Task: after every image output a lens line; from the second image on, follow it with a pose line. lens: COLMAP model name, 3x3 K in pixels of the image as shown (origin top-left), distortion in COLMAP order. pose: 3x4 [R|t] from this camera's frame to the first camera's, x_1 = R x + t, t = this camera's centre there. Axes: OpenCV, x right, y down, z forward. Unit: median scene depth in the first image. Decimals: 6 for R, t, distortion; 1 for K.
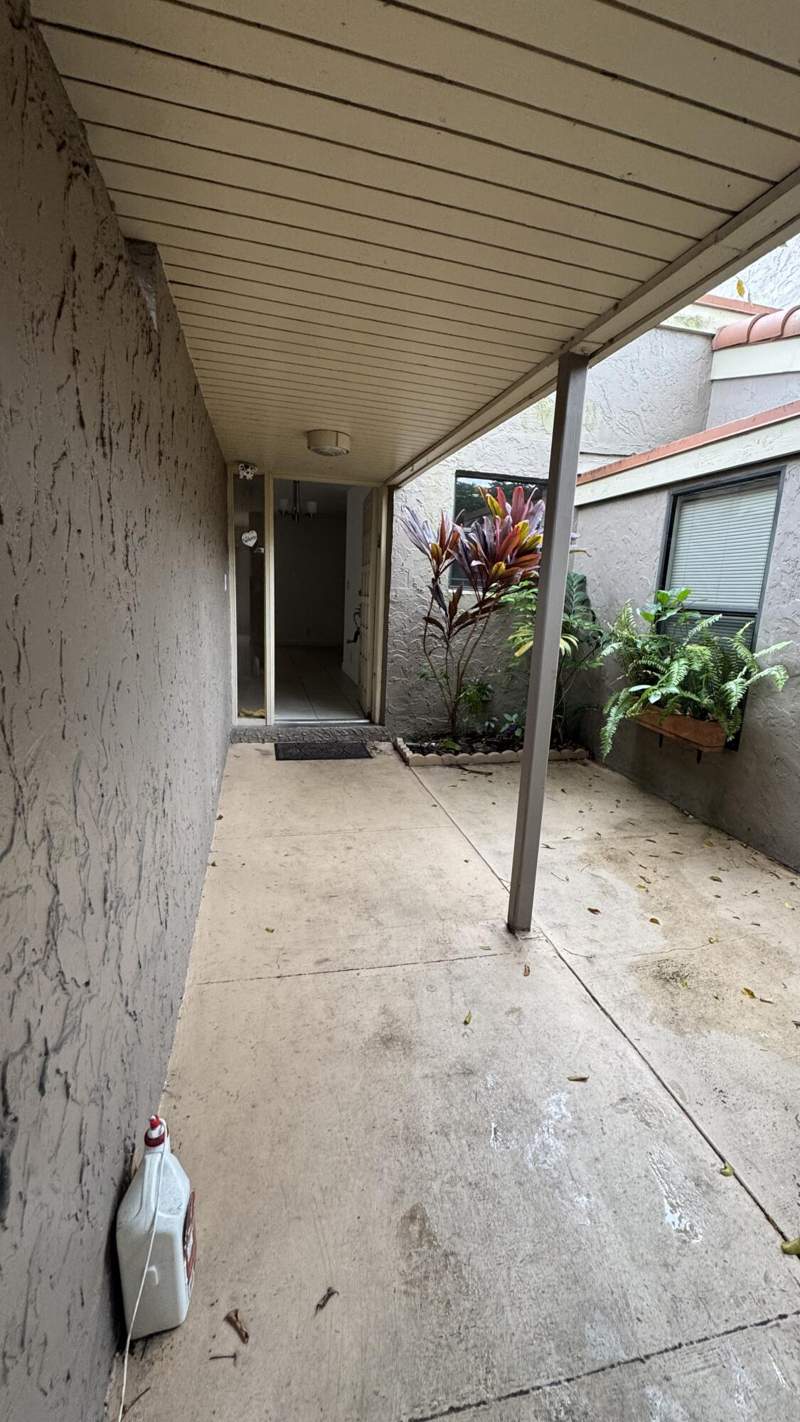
lens RADIAL K [[570.7, 0, 403.0], [0, 570.7, 712.9], [0, 0, 1]] dist [-0.002431, 0.000188]
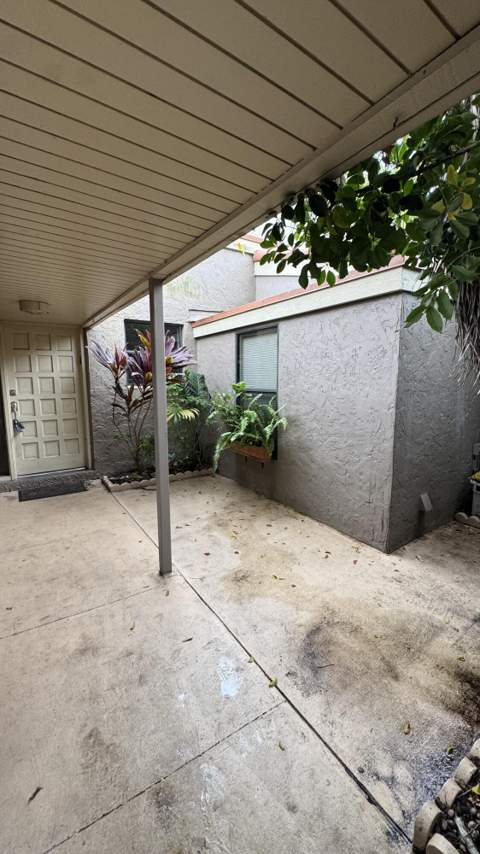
lens RADIAL K [[342.7, 0, 241.5], [0, 342.7, 427.0], [0, 0, 1]] dist [-0.002431, 0.000188]
pose [[0.940454, -0.094625, 0.326485, 0.089224], [0.116226, 0.992098, -0.047254, -0.006702], [-0.319434, 0.082386, 0.944020, -0.129834]]
